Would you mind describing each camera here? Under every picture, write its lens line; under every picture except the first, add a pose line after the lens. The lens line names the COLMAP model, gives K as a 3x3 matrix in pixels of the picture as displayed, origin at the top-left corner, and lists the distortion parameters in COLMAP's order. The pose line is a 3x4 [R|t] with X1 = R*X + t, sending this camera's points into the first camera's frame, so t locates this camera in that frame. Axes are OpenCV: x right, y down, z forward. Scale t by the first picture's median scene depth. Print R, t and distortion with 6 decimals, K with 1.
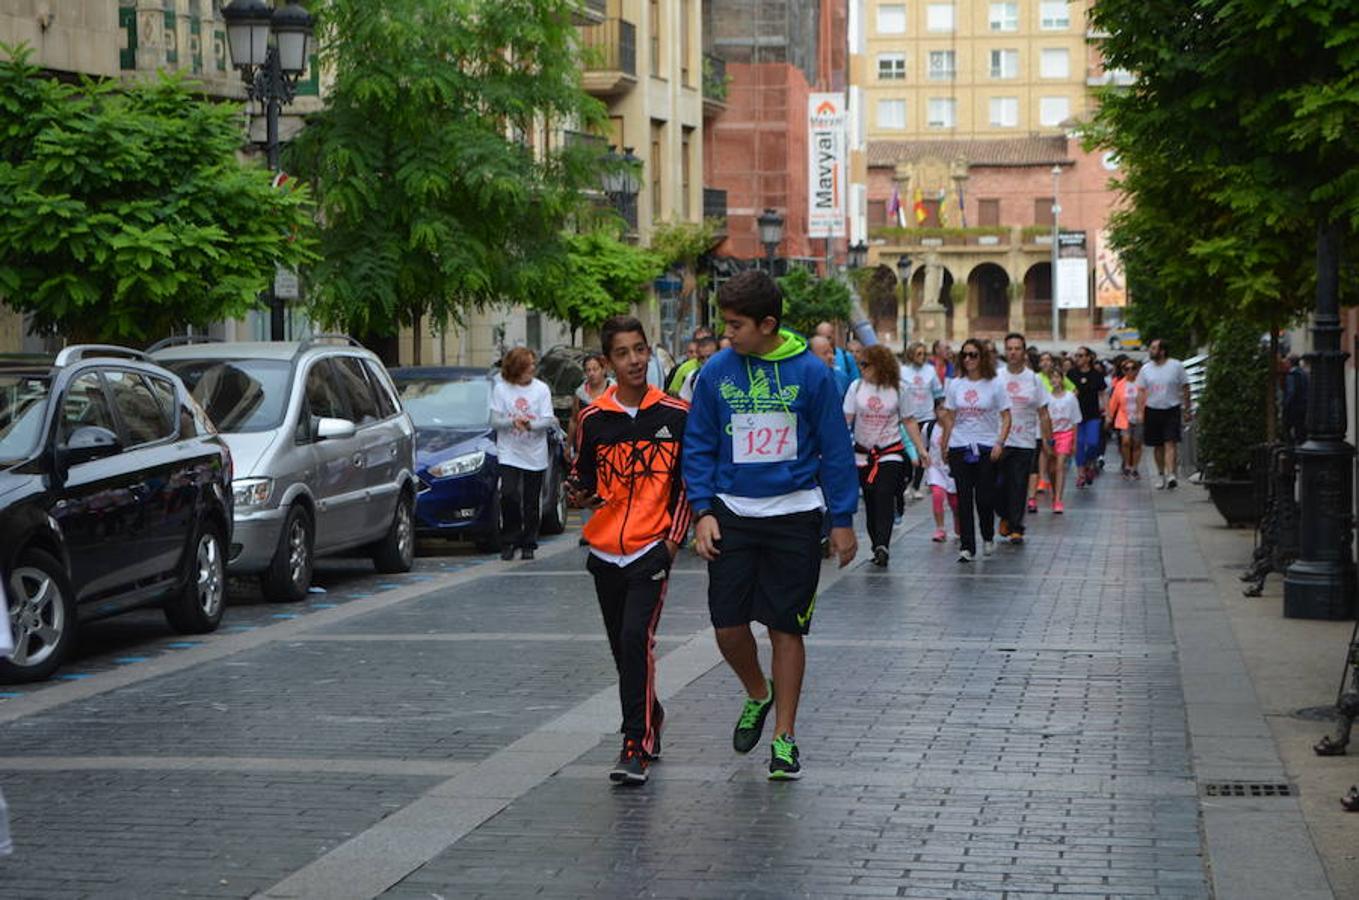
lens RADIAL K [[3051.5, 0, 687.1], [0, 3051.5, 448.7], [0, 0, 1]] dist [0.046276, -0.122826]
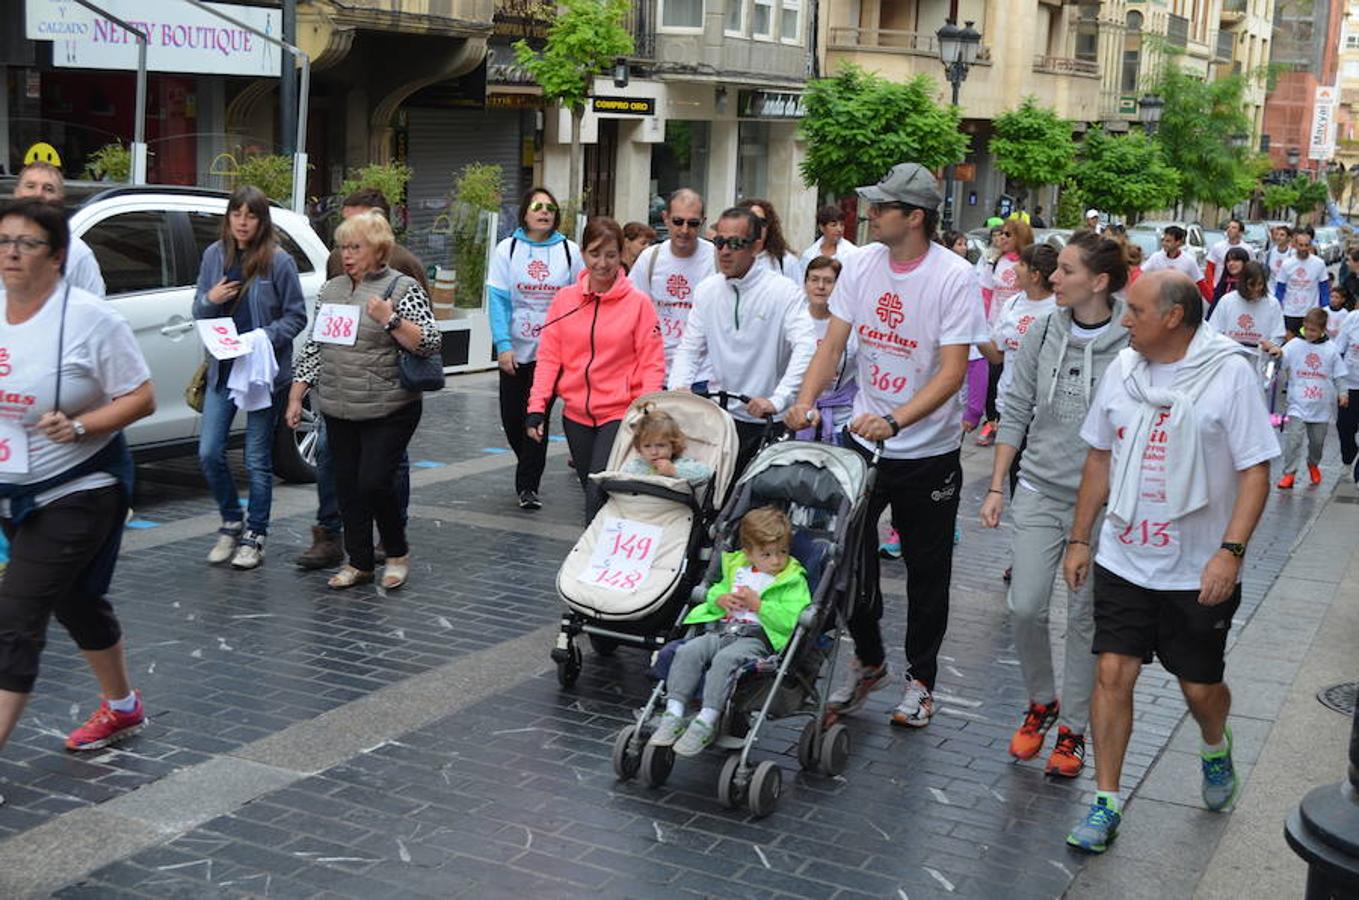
lens RADIAL K [[1898.3, 0, 681.6], [0, 1898.3, 447.4], [0, 0, 1]] dist [-0.020729, 0.015830]
pose [[0.964100, 0.103043, -0.244730, -0.092380], [-0.075194, 0.989855, 0.120556, 0.000054], [0.254669, -0.097826, 0.962067, -0.898561]]
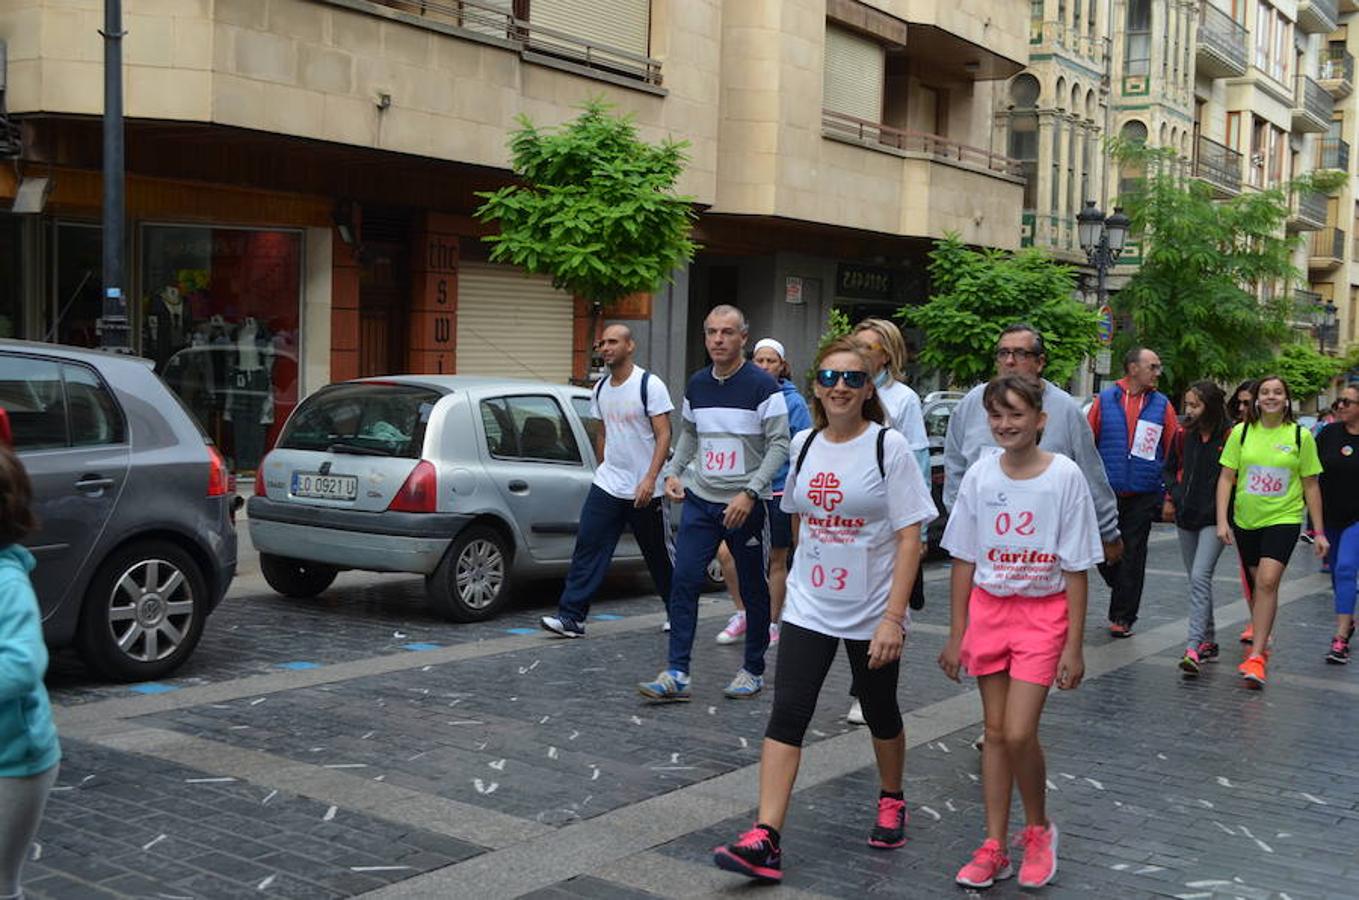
lens RADIAL K [[1580.7, 0, 679.7], [0, 1580.7, 449.8], [0, 0, 1]] dist [-0.038903, -0.010089]
pose [[0.909816, 0.068821, -0.409265, 0.027430], [-0.068402, 0.997535, 0.015682, -0.001791], [0.409335, 0.013727, 0.912281, 0.040400]]
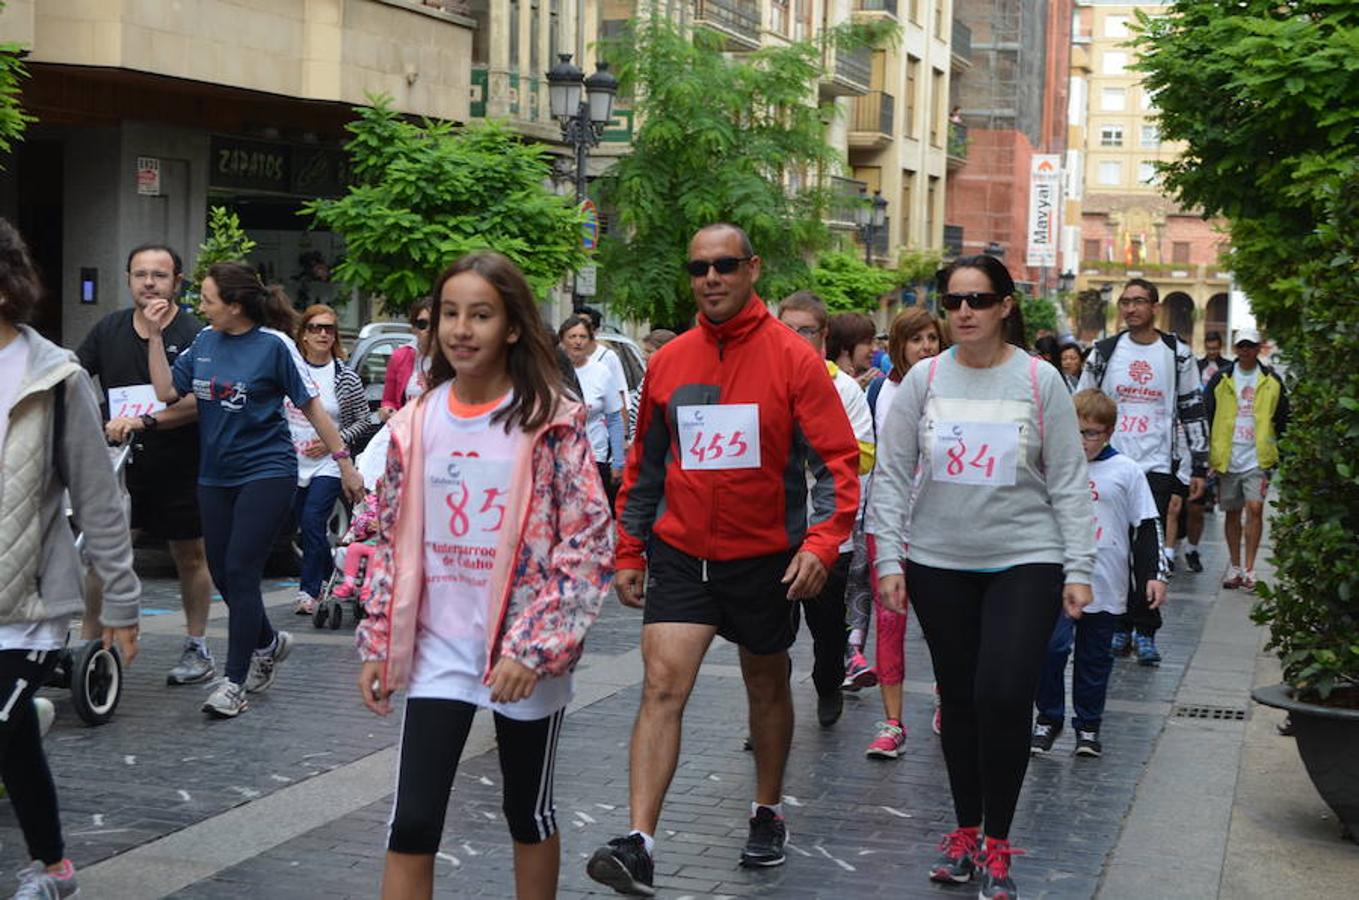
lens RADIAL K [[2332.6, 0, 678.9], [0, 2332.6, 453.6], [0, 0, 1]] dist [-0.011517, 0.152849]
pose [[0.992382, 0.048681, -0.113176, 0.025384], [-0.047013, 0.998743, 0.017366, -0.000595], [0.113880, -0.011913, 0.993423, 0.008532]]
